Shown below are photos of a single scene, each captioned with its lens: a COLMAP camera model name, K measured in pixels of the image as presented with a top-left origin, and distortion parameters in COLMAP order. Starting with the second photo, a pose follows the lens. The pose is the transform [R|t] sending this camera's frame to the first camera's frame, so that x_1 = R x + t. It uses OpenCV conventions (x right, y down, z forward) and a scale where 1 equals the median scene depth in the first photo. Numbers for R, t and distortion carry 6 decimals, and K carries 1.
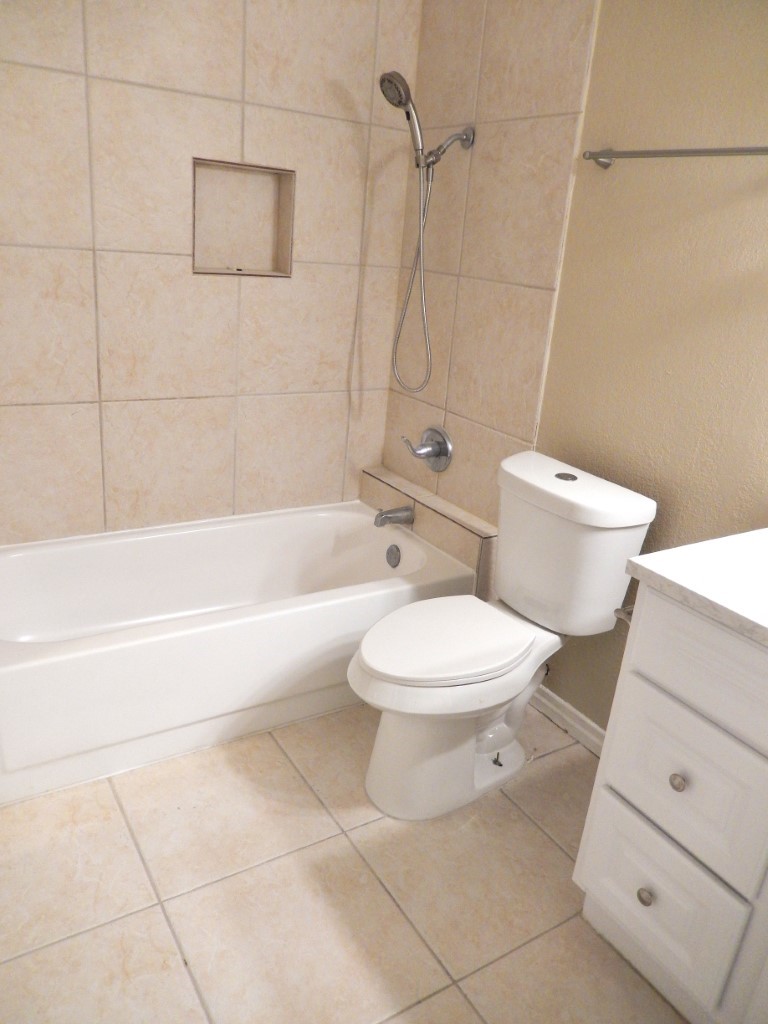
lens RADIAL K [[769.7, 0, 381.5], [0, 769.7, 510.4], [0, 0, 1]] dist [-0.002901, -0.001649]
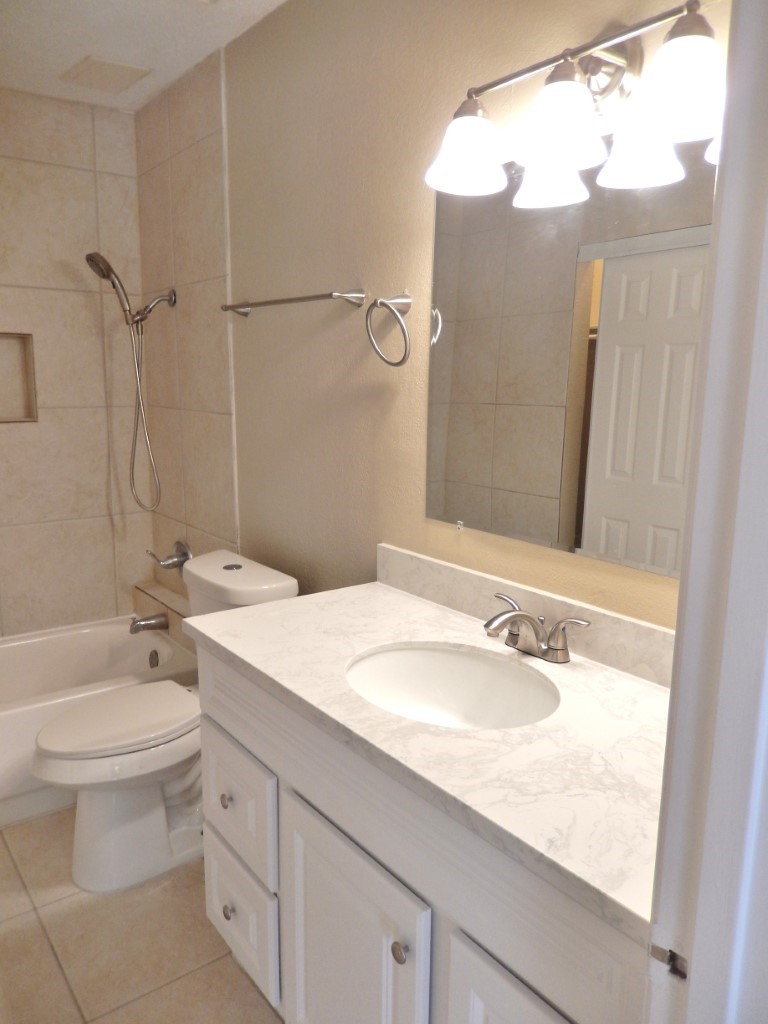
lens RADIAL K [[769.7, 0, 385.0], [0, 769.7, 517.1], [0, 0, 1]] dist [-0.002901, -0.001649]
pose [[0.993711, -0.086371, 0.071263, 0.305363], [0.096708, 0.982793, -0.157371, 0.068749], [-0.056445, 0.163273, 0.984965, -0.138904]]
